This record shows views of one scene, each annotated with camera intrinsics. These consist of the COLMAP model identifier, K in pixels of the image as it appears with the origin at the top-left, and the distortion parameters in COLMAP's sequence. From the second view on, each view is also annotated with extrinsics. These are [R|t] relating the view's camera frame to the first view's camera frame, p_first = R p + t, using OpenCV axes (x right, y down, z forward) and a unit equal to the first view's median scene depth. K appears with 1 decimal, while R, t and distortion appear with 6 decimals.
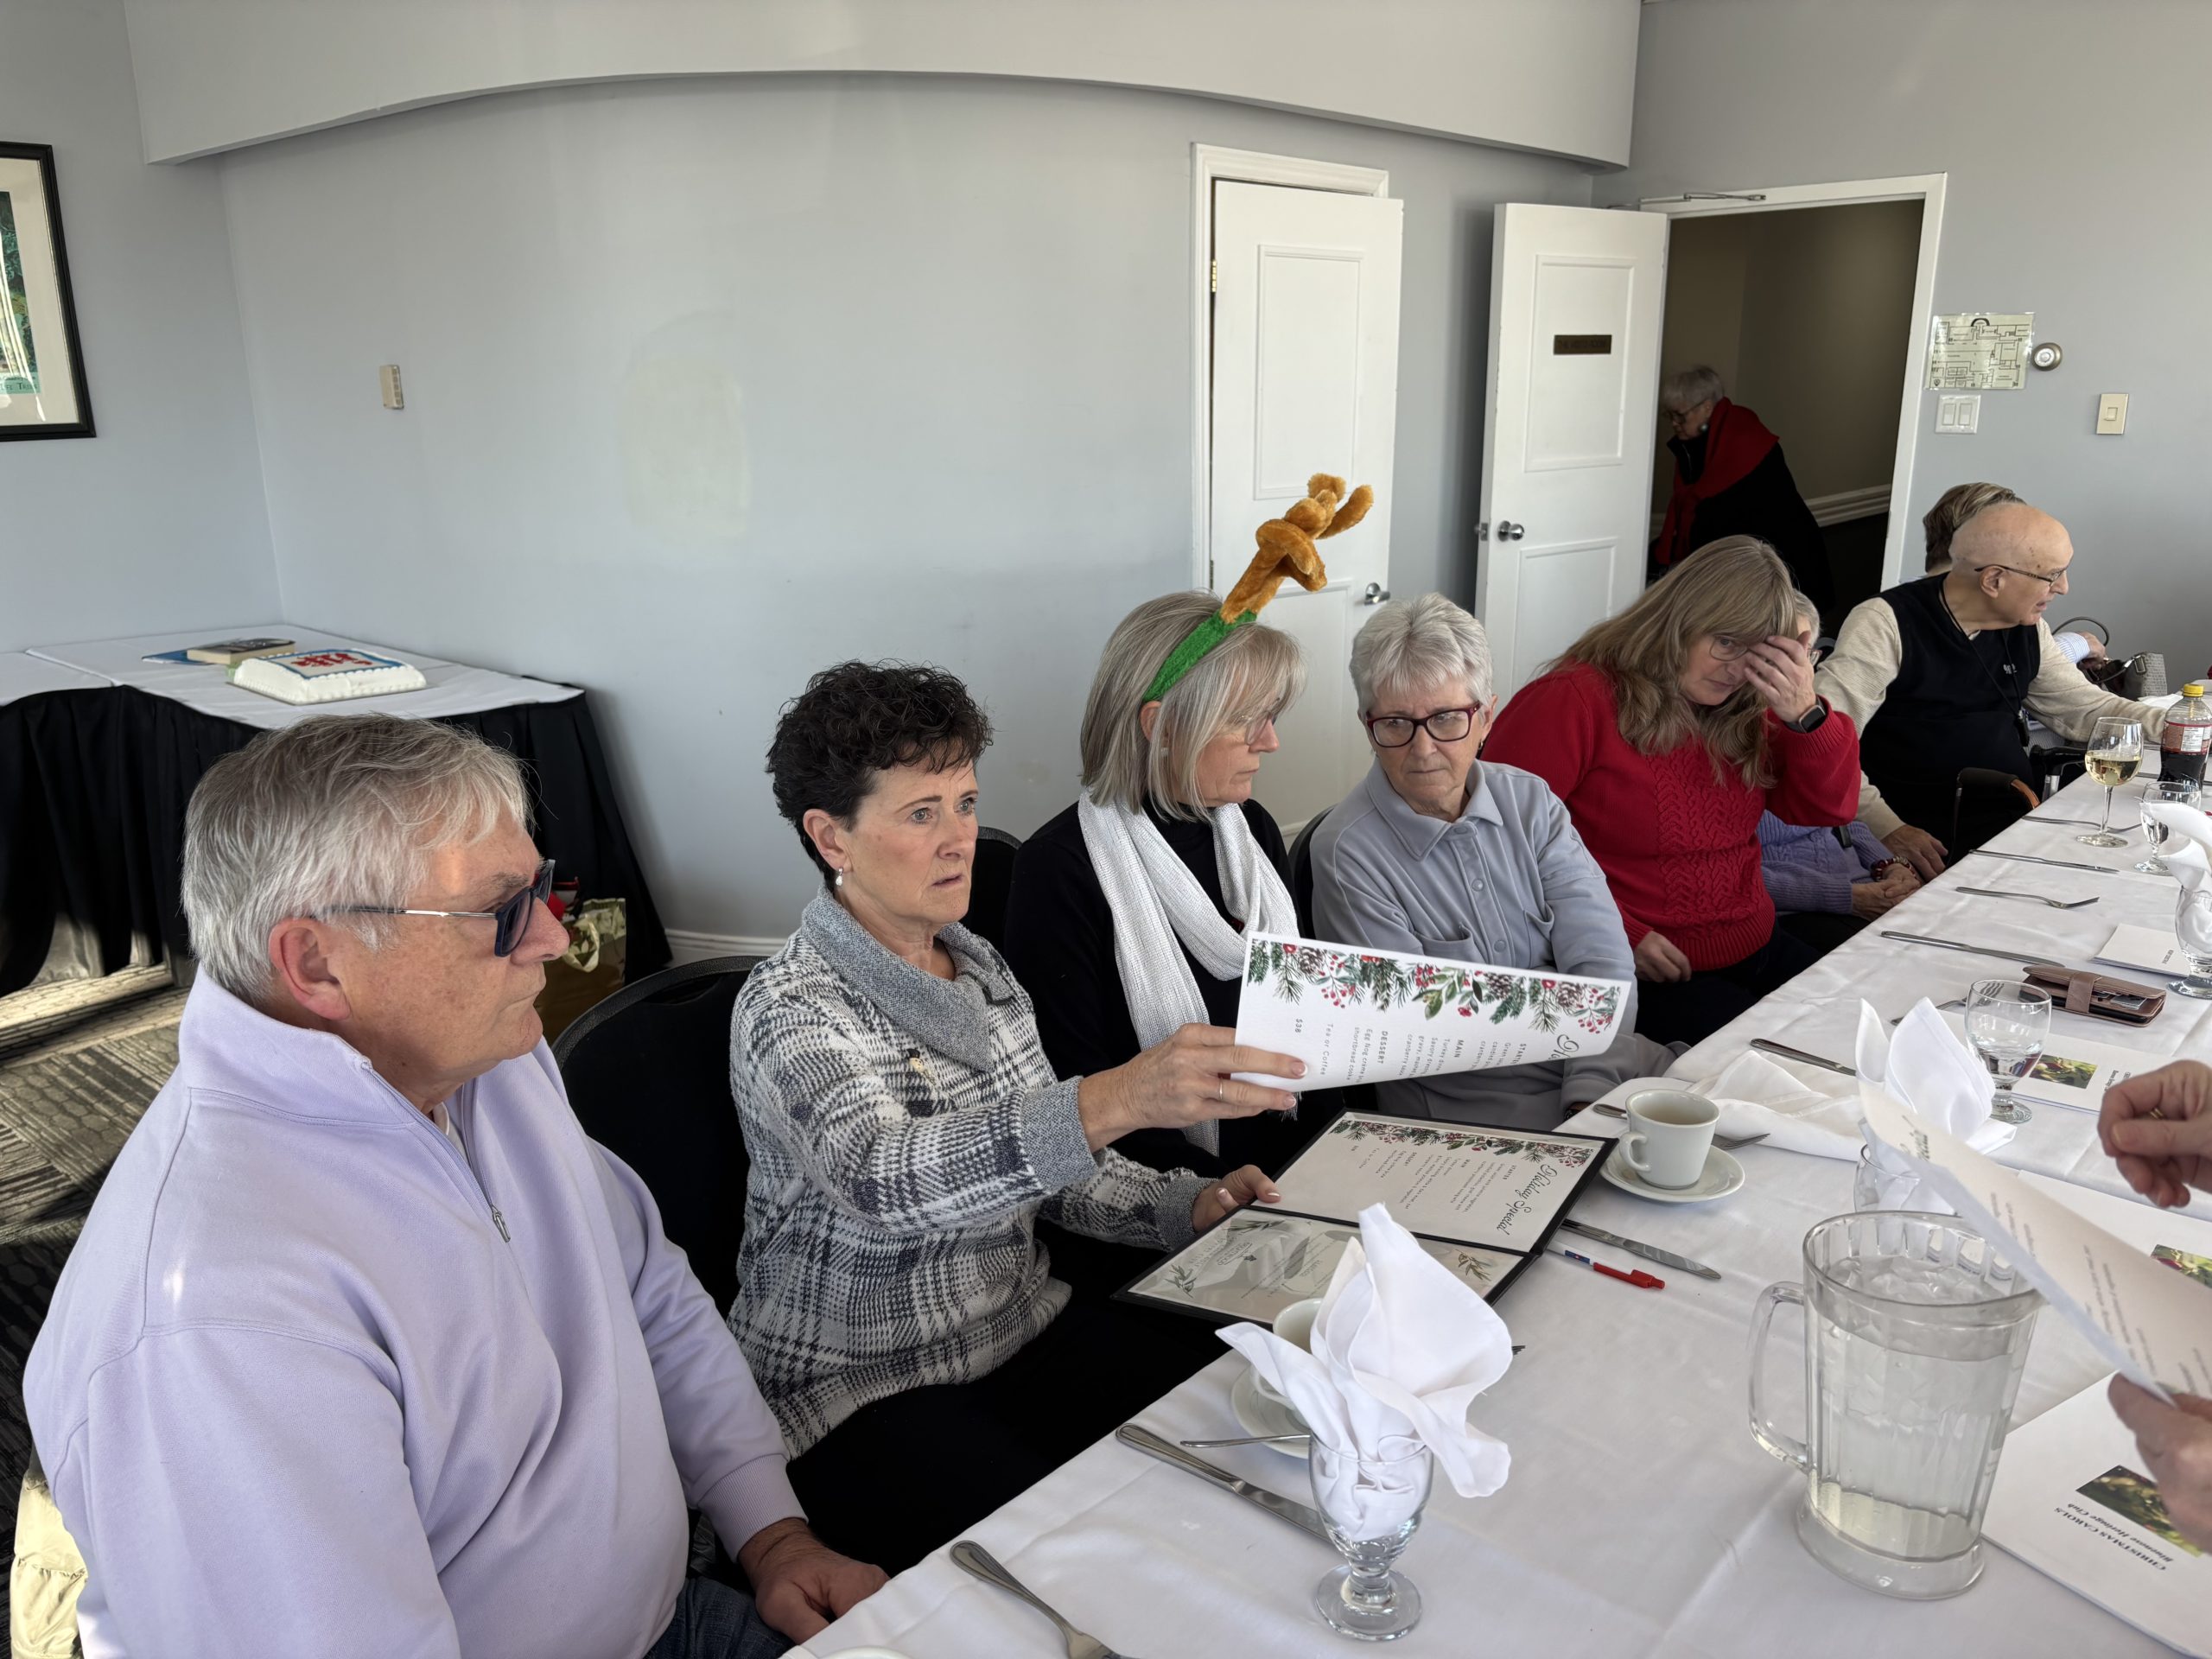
lens RADIAL K [[1673.7, 0, 1103.3], [0, 1673.7, 829.2], [0, 0, 1]] dist [0.050100, -0.062594]
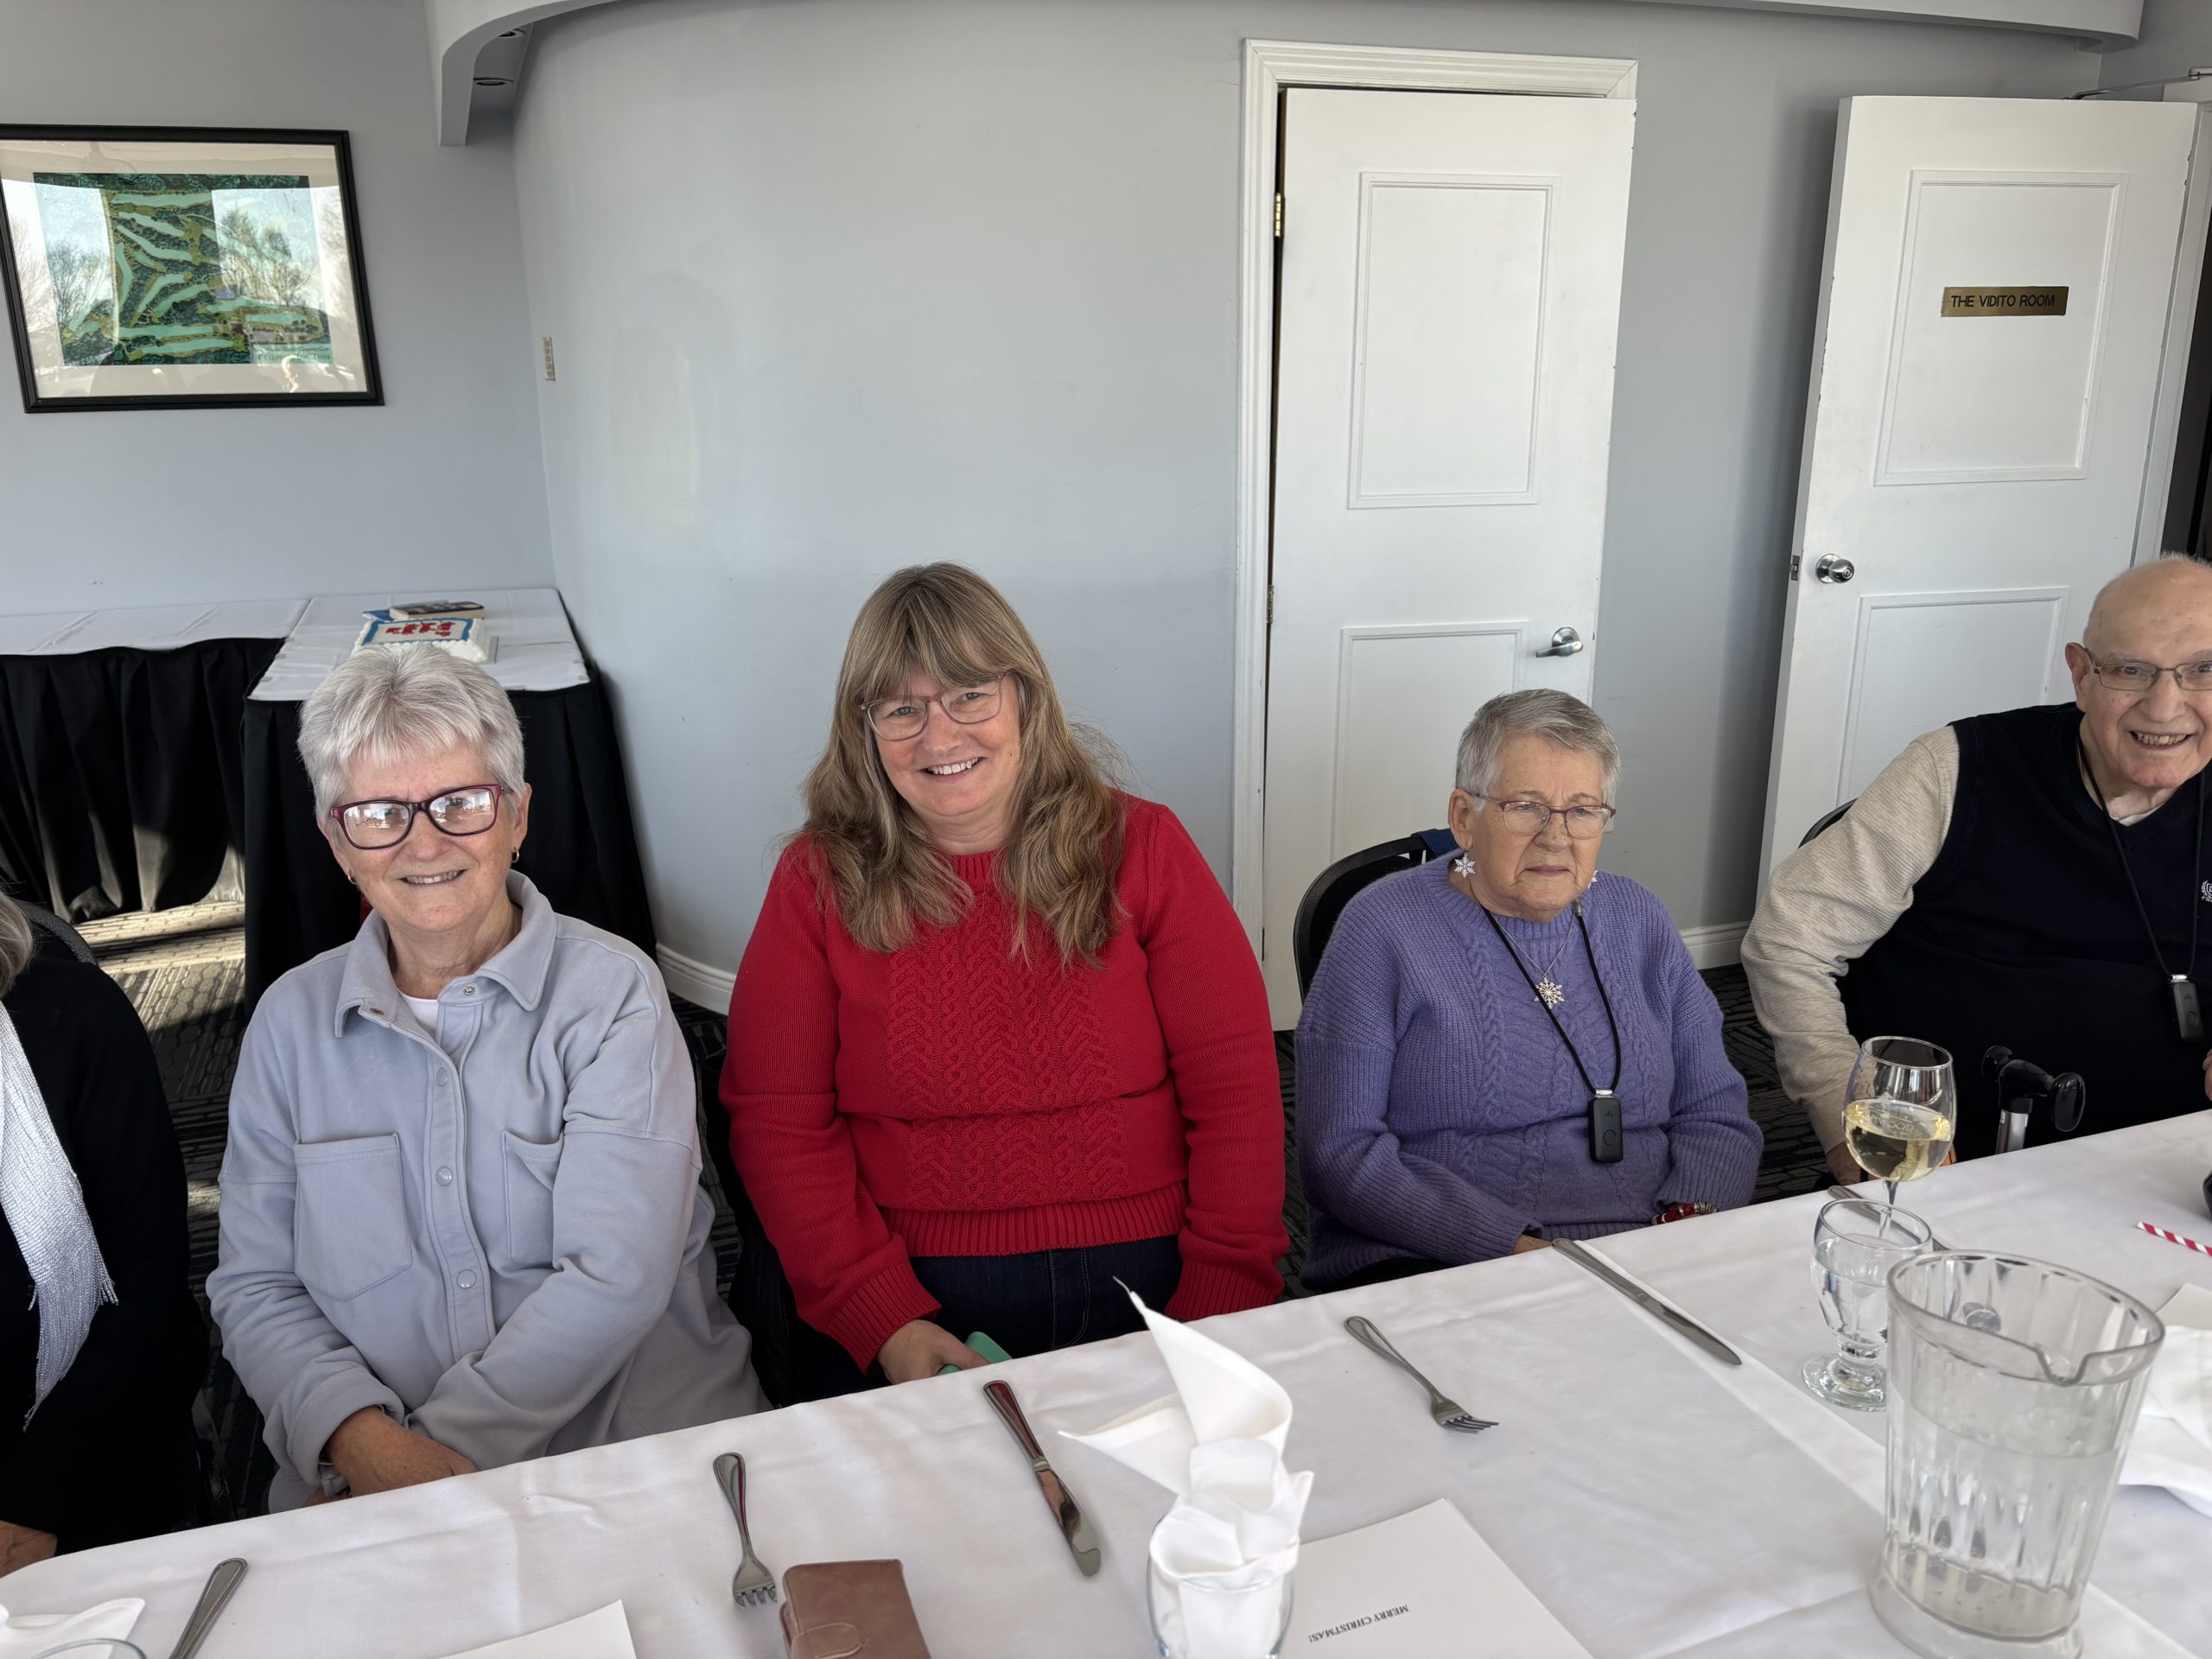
lens RADIAL K [[1673.7, 0, 1105.1], [0, 1673.7, 830.0], [0, 0, 1]] dist [0.050100, -0.062594]
pose [[0.879119, 0.131306, -0.458157, 0.324602], [-0.125587, 0.991147, 0.043080, -0.063963], [0.459758, 0.019667, 0.887827, 0.246632]]
